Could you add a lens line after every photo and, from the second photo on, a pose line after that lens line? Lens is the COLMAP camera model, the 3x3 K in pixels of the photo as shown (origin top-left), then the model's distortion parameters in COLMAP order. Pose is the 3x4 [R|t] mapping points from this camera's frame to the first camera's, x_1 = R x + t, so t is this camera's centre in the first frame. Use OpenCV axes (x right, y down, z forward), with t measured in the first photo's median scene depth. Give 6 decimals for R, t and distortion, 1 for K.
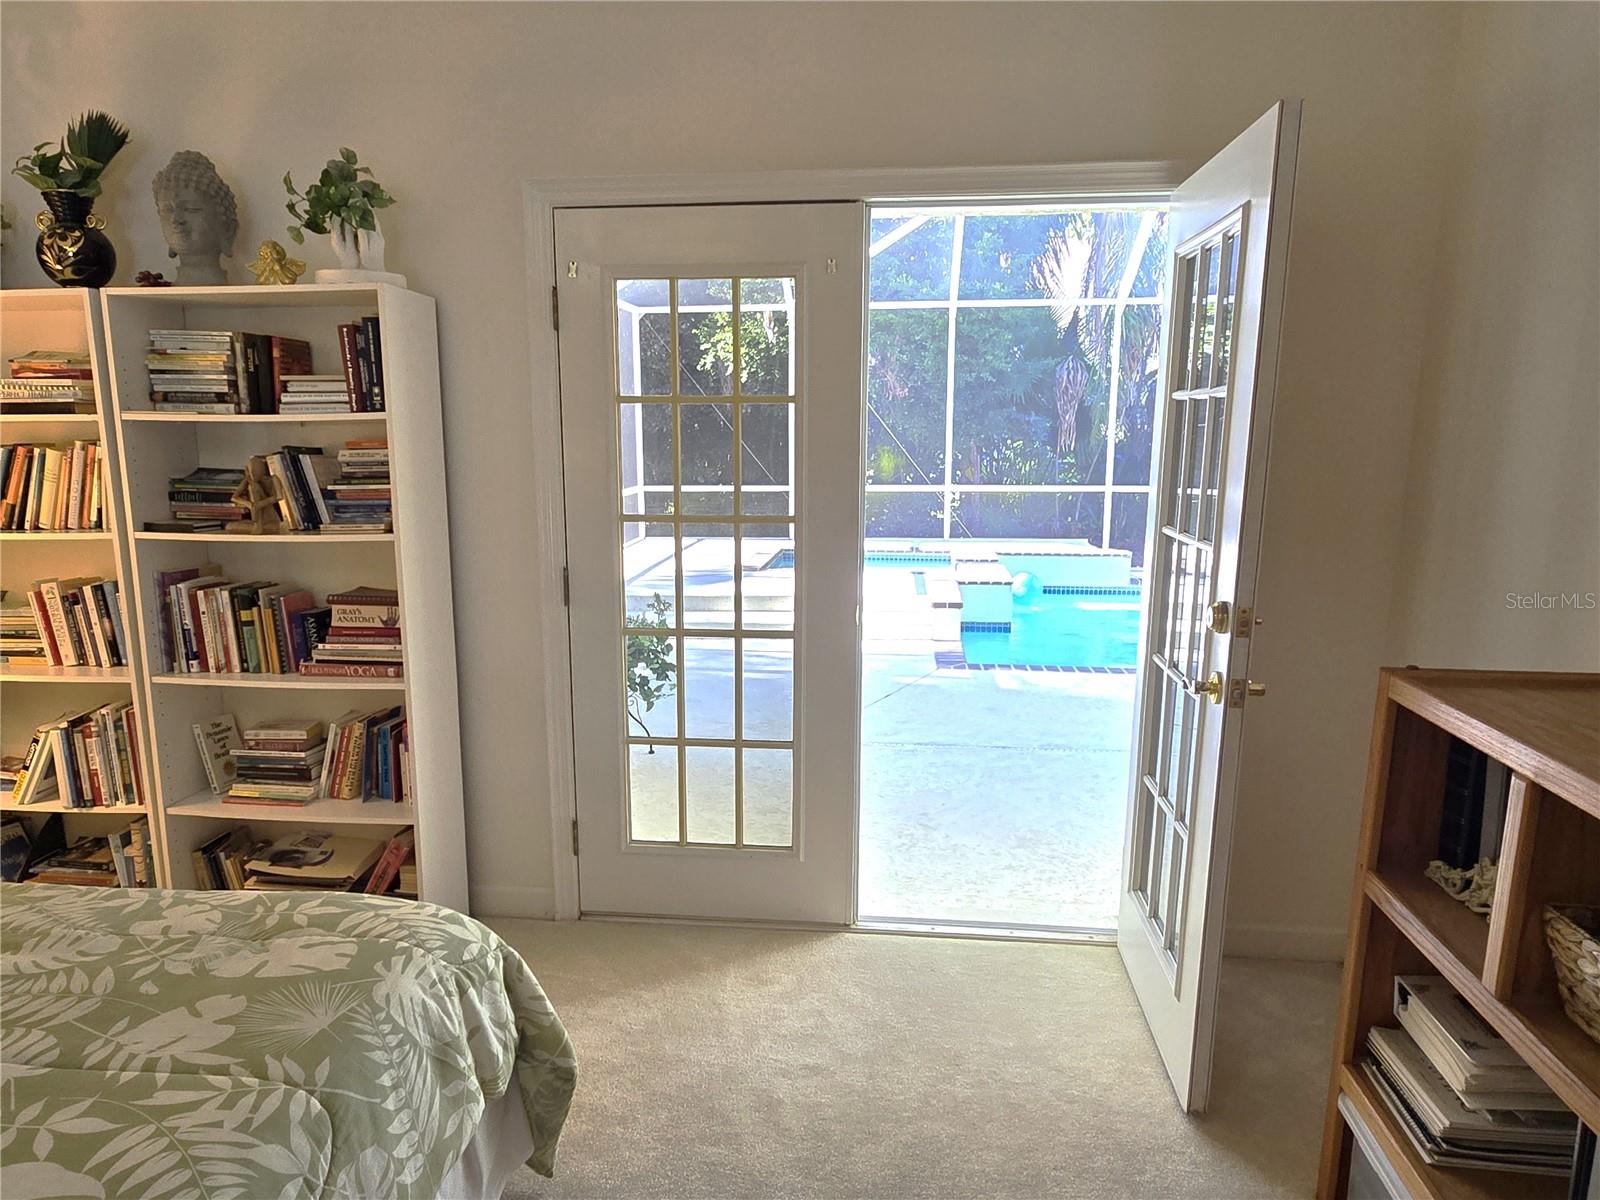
lens RADIAL K [[1093.1, 0, 765.8], [0, 1093.1, 664.4], [0, 0, 1]] dist [0.000309, -0.000611]
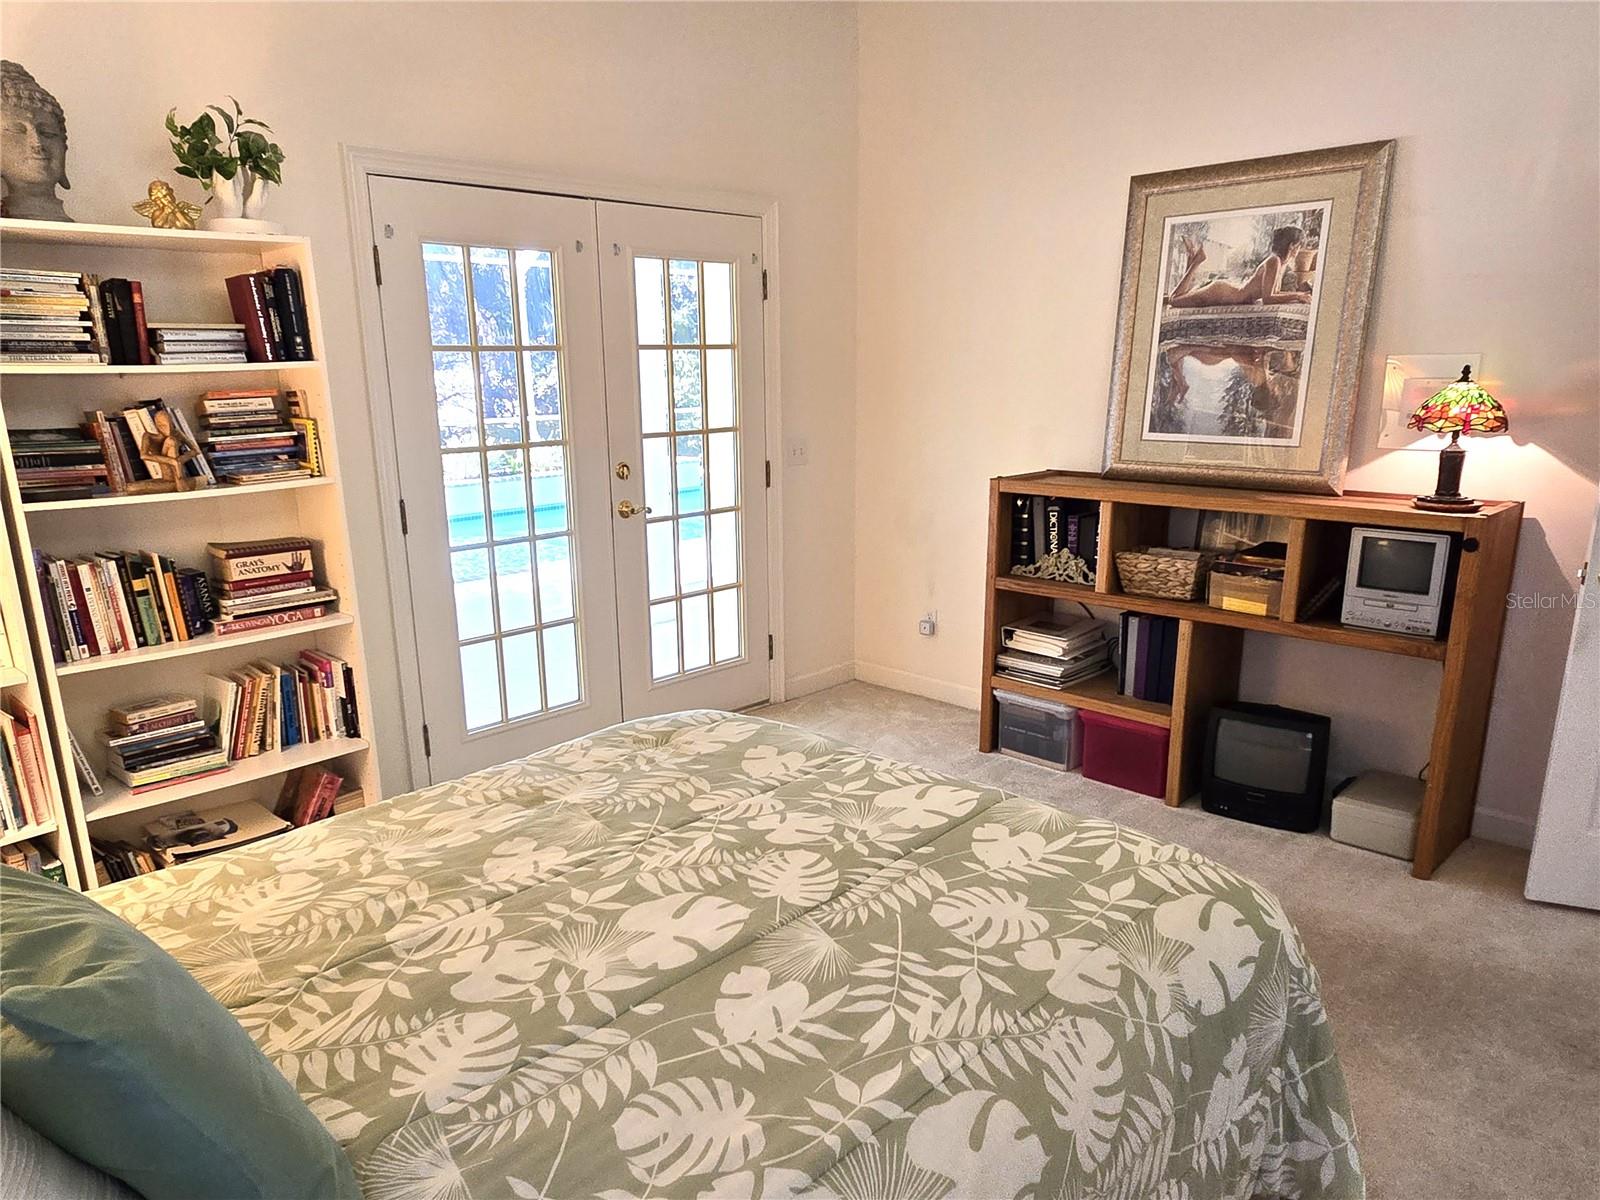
lens RADIAL K [[1093.1, 0, 765.8], [0, 1093.1, 664.4], [0, 0, 1]] dist [0.000309, -0.000611]
pose [[0.617293, -0.219231, 0.755571, -0.870456], [0.182313, 0.974109, 0.133693, -0.006007], [-0.765318, 0.055223, 0.641279, 0.002582]]
